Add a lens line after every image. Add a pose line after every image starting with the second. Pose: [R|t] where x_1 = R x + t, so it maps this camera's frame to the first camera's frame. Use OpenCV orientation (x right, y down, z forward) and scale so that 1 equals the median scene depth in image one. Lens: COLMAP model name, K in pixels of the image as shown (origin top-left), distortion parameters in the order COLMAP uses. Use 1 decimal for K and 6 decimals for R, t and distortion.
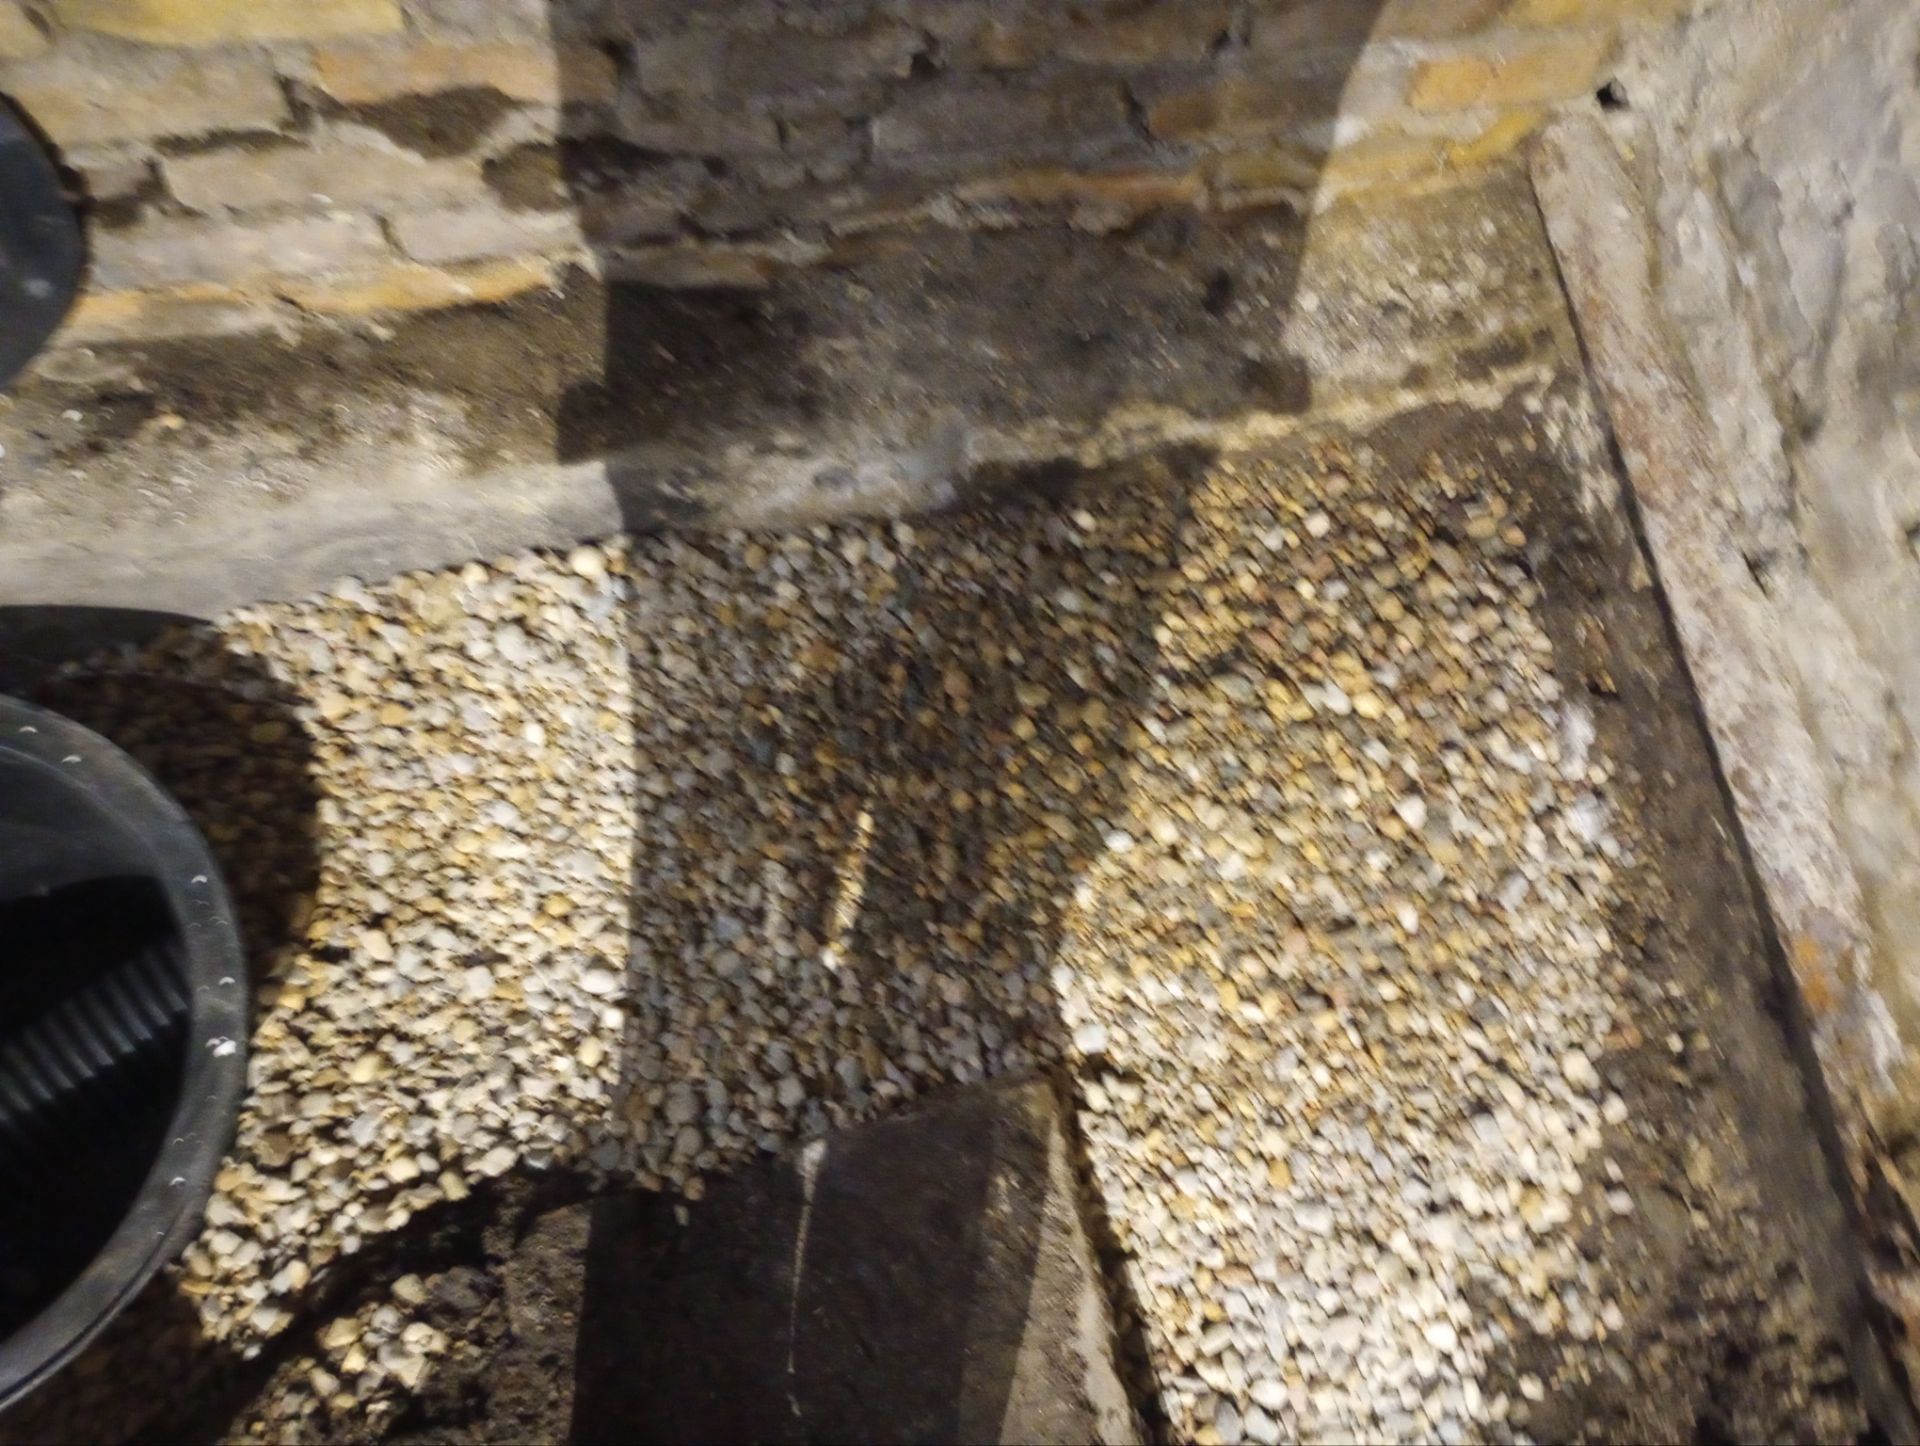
lens RADIAL K [[1624.6, 0, 960.0], [0, 1624.6, 723.0], [0, 0, 1]] dist [0.066858, -0.084492]
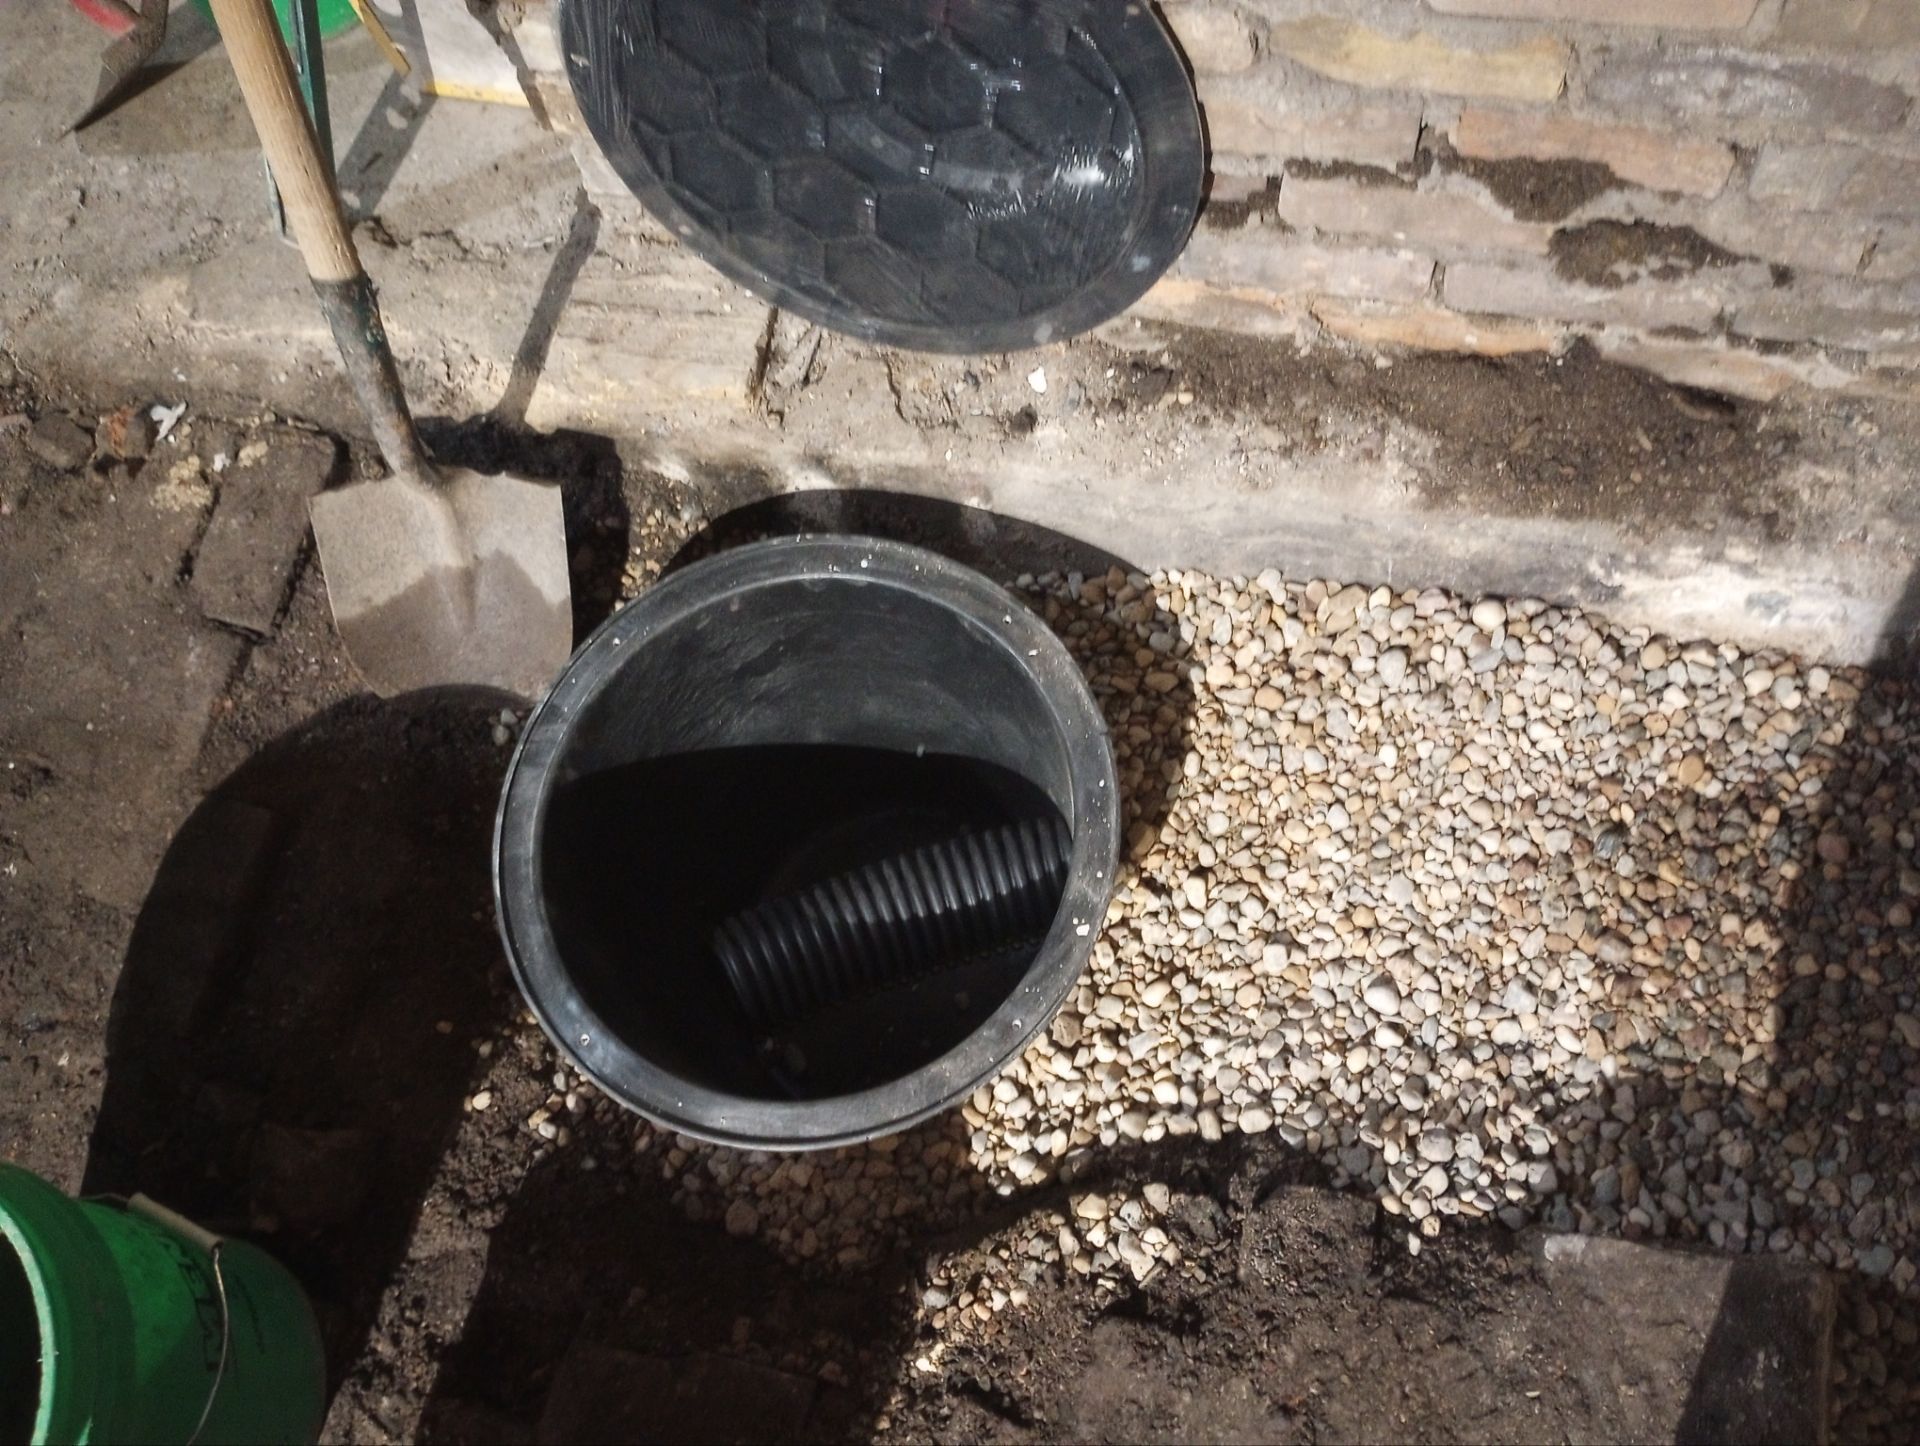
lens RADIAL K [[1624.6, 0, 960.0], [0, 1624.6, 723.0], [0, 0, 1]] dist [0.066858, -0.084492]
pose [[0.872185, 0.307669, -0.380307, -0.114625], [-0.321474, 0.946491, 0.028451, 0.048079], [0.368710, 0.097444, 0.924423, -0.081751]]
